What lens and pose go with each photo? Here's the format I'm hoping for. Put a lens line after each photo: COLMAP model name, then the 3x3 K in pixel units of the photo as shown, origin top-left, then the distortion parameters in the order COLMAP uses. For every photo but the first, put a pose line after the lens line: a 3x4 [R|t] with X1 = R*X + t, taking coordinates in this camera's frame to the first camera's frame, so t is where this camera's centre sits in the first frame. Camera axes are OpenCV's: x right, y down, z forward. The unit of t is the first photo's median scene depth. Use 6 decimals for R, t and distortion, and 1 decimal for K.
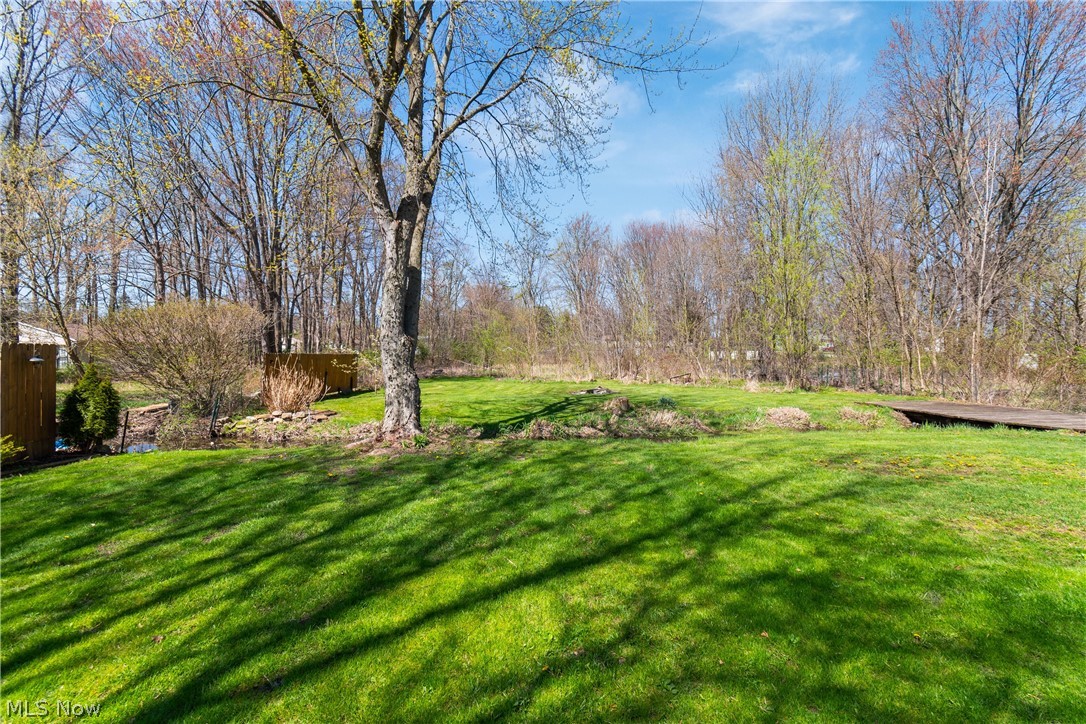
lens RADIAL K [[474.0, 0, 541.6], [0, 474.0, 360.5], [0, 0, 1]] dist [0.000879, -0.000746]
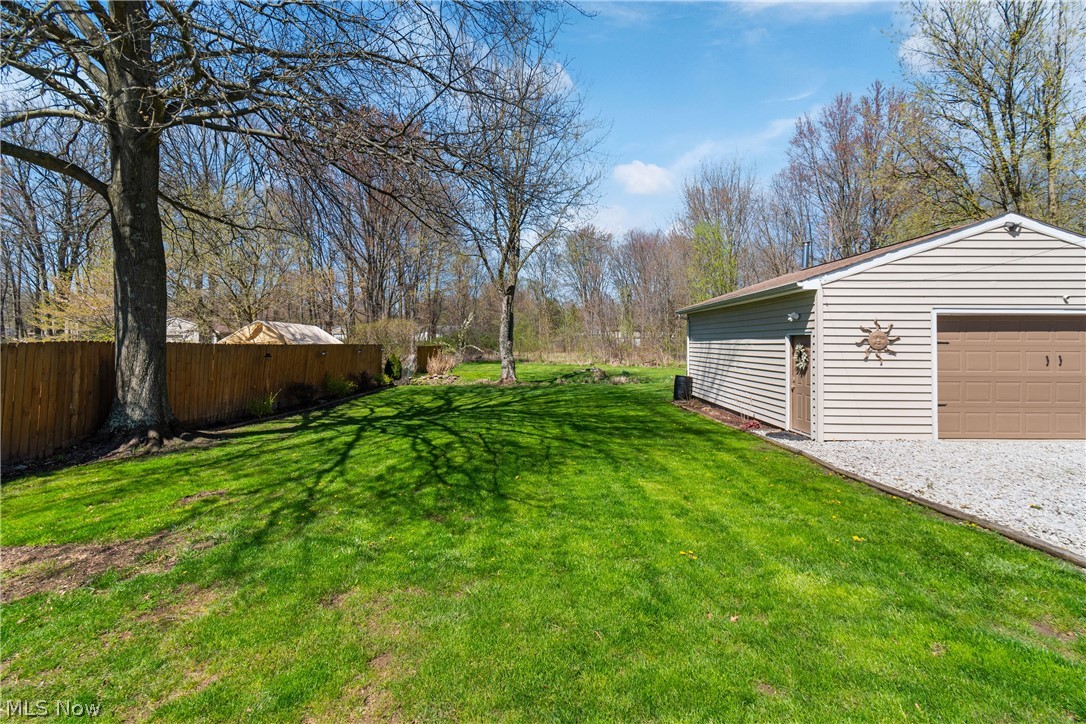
lens RADIAL K [[474.0, 0, 541.6], [0, 474.0, 360.5], [0, 0, 1]] dist [0.000879, -0.000746]
pose [[0.999884, 0.008122, -0.012876, -0.023286], [-0.007786, 0.999634, 0.025902, -0.004469], [0.013081, -0.025799, 0.999582, -0.397575]]
